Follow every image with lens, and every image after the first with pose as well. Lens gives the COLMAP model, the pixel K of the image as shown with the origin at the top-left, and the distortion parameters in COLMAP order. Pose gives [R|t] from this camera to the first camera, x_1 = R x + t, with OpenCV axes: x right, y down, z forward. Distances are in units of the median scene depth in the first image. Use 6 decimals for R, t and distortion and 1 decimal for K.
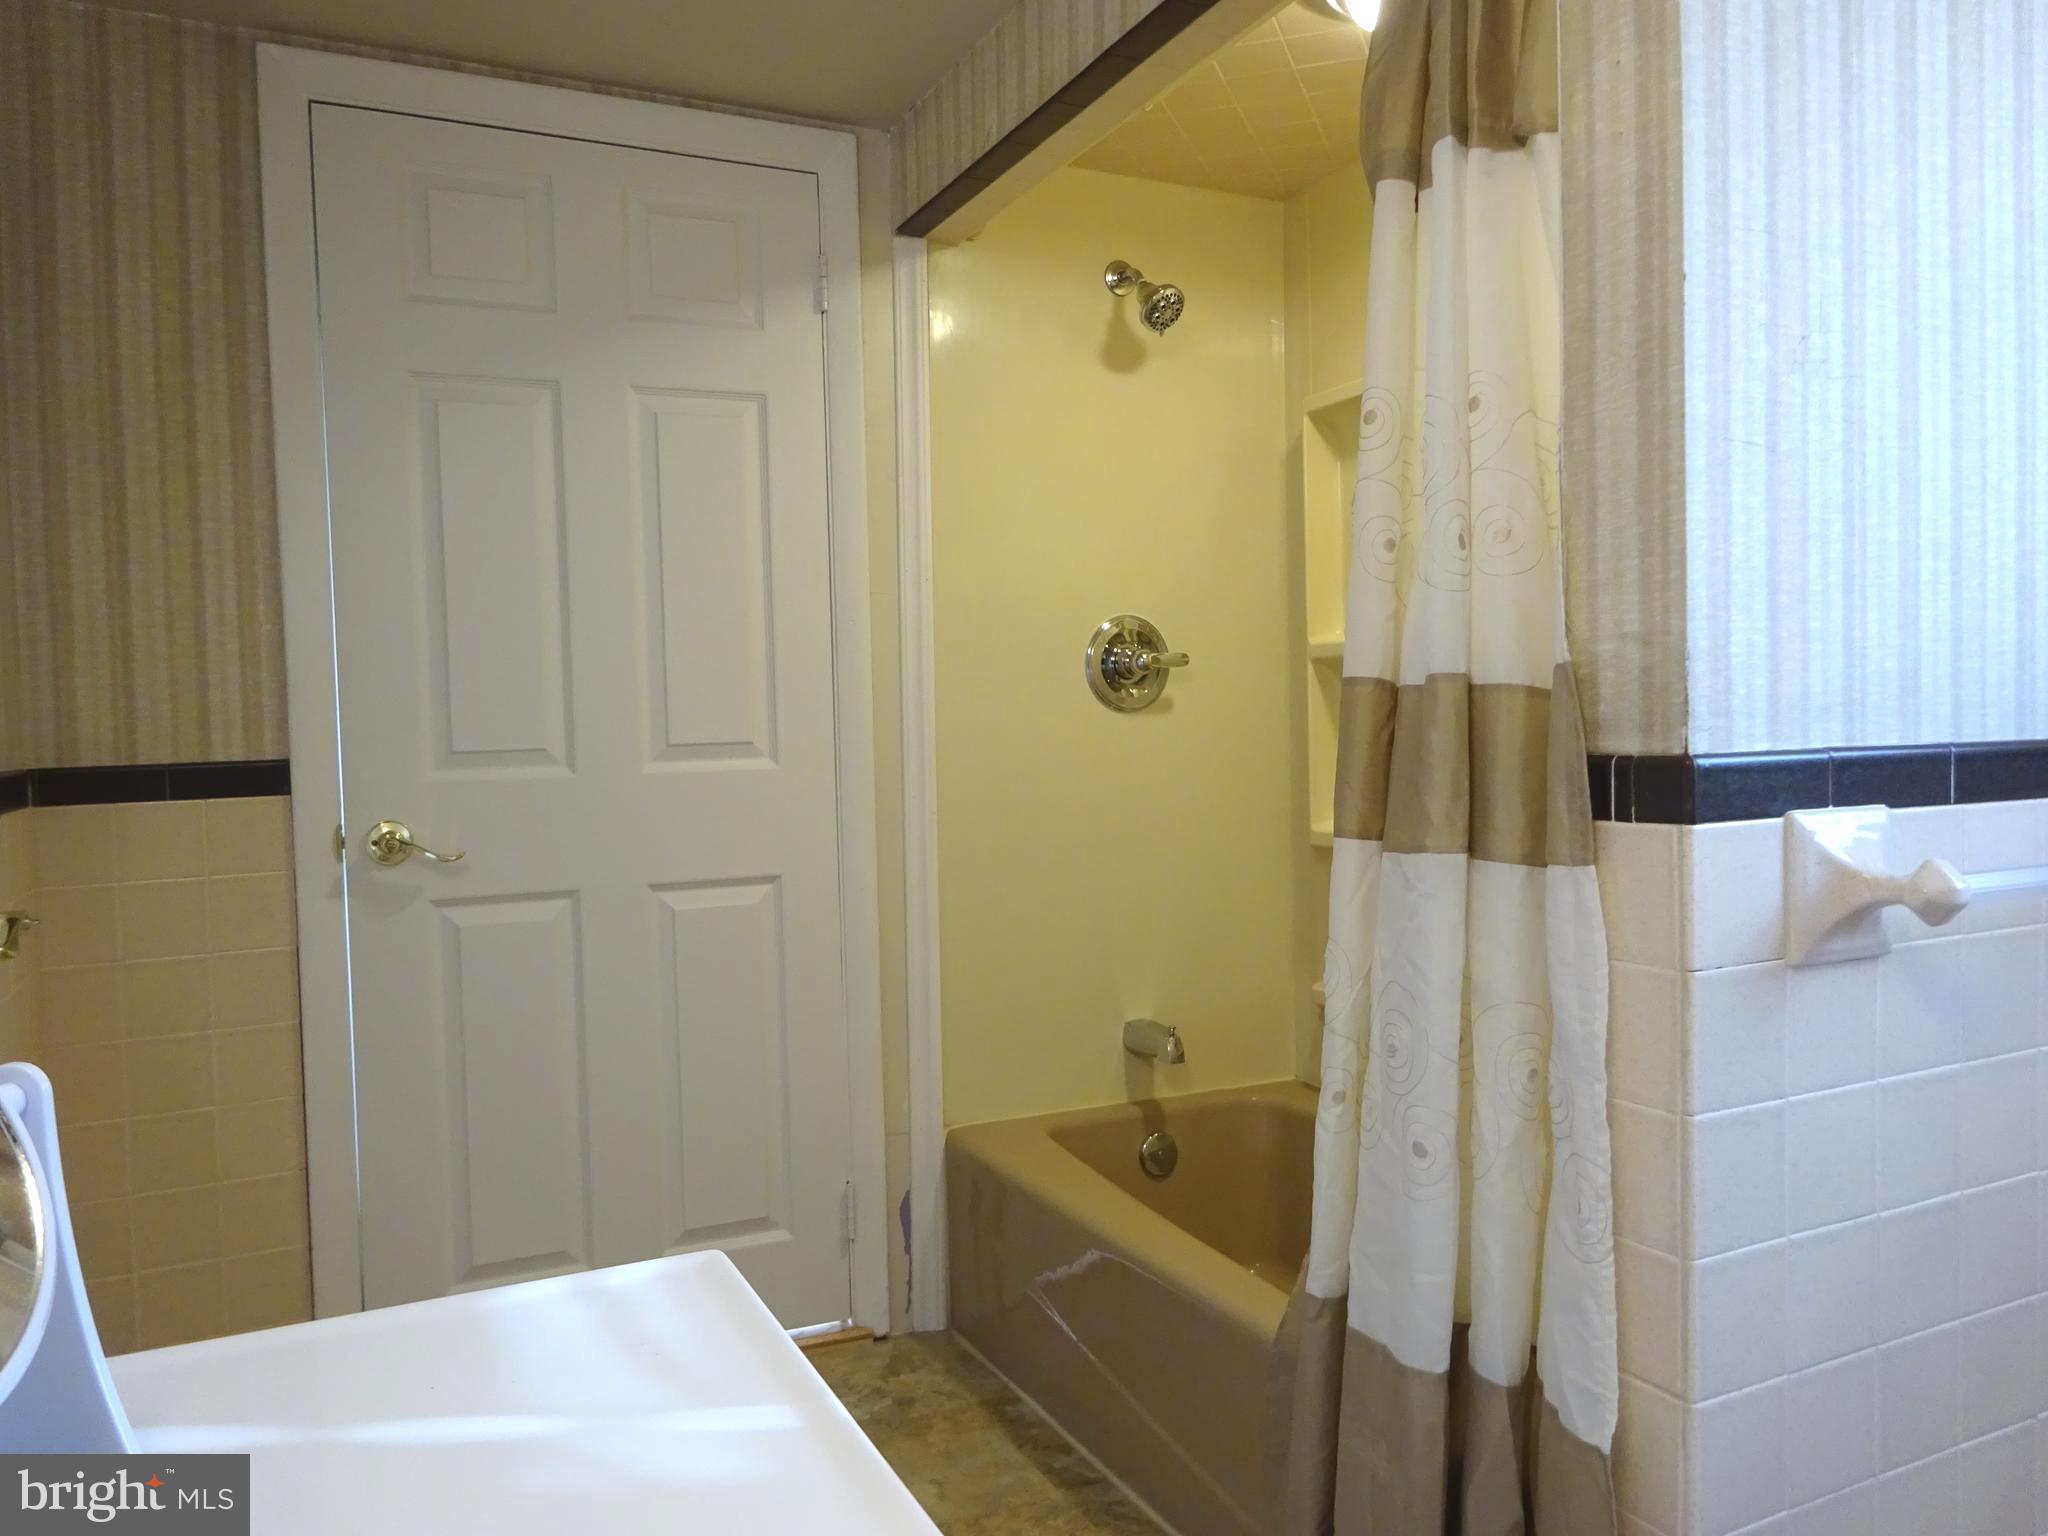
lens RADIAL K [[1504.7, 0, 1021.0], [0, 1504.7, 775.2], [0, 0, 1]] dist [0.019486, -0.029857]
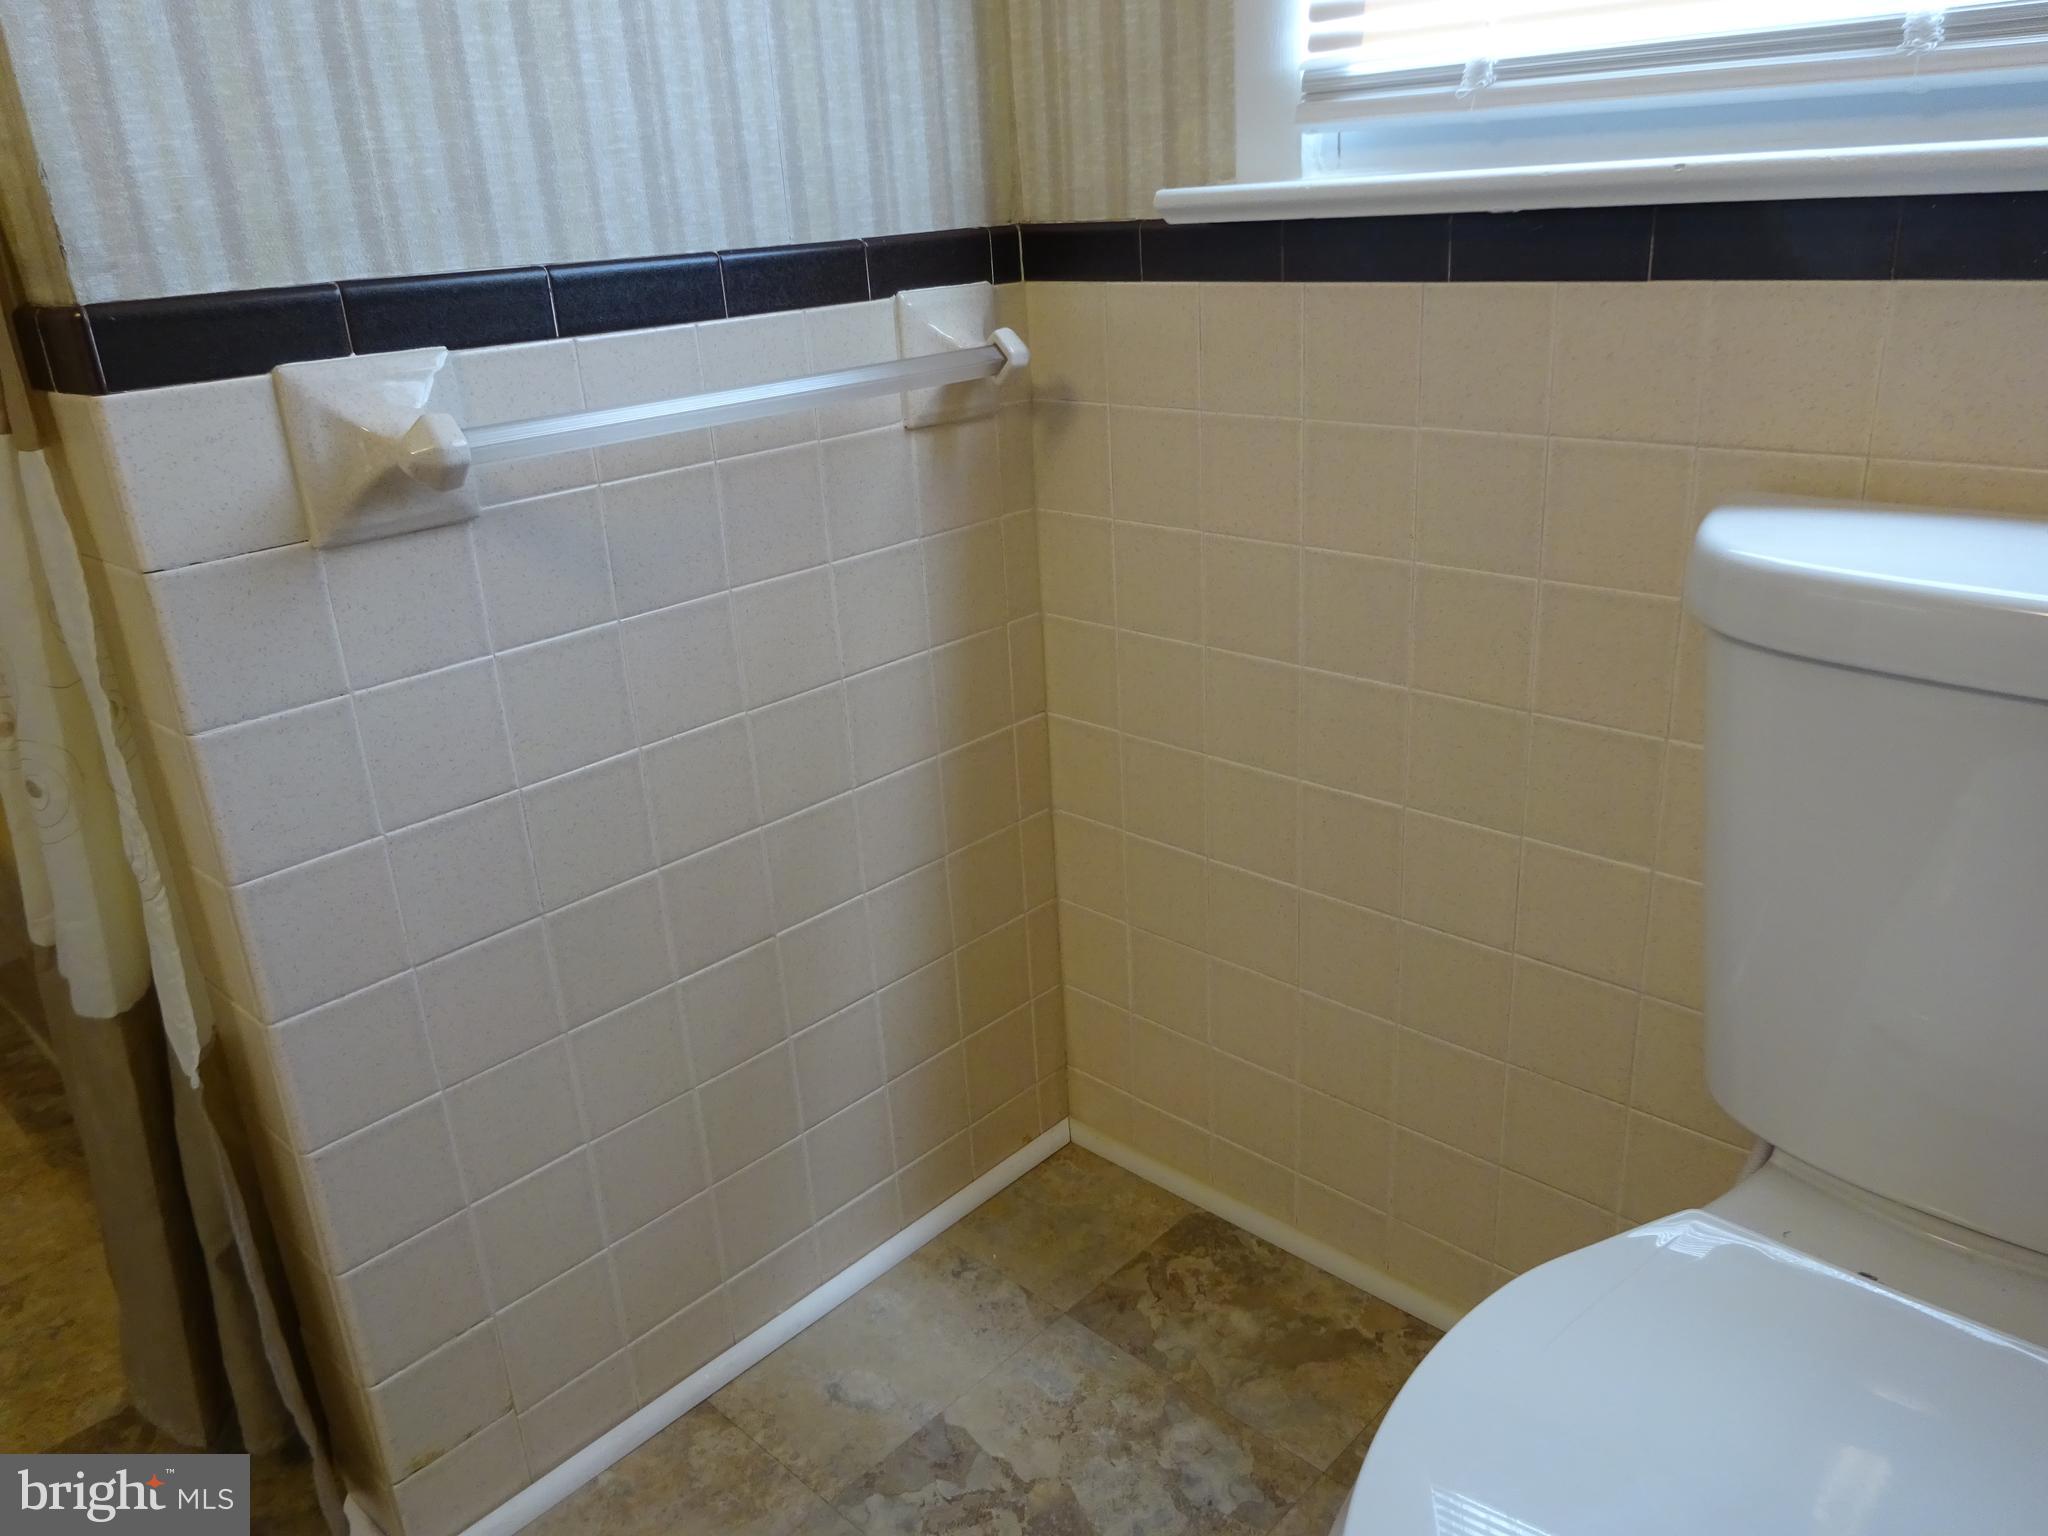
lens RADIAL K [[1504.7, 0, 1032.5], [0, 1504.7, 777.7], [0, 0, 1]] dist [0.019486, -0.029857]
pose [[0.932220, -0.157240, 0.325947, 0.555116], [0.045179, 0.944195, 0.326275, -0.013572], [-0.359061, -0.289434, 0.887301, 0.035883]]
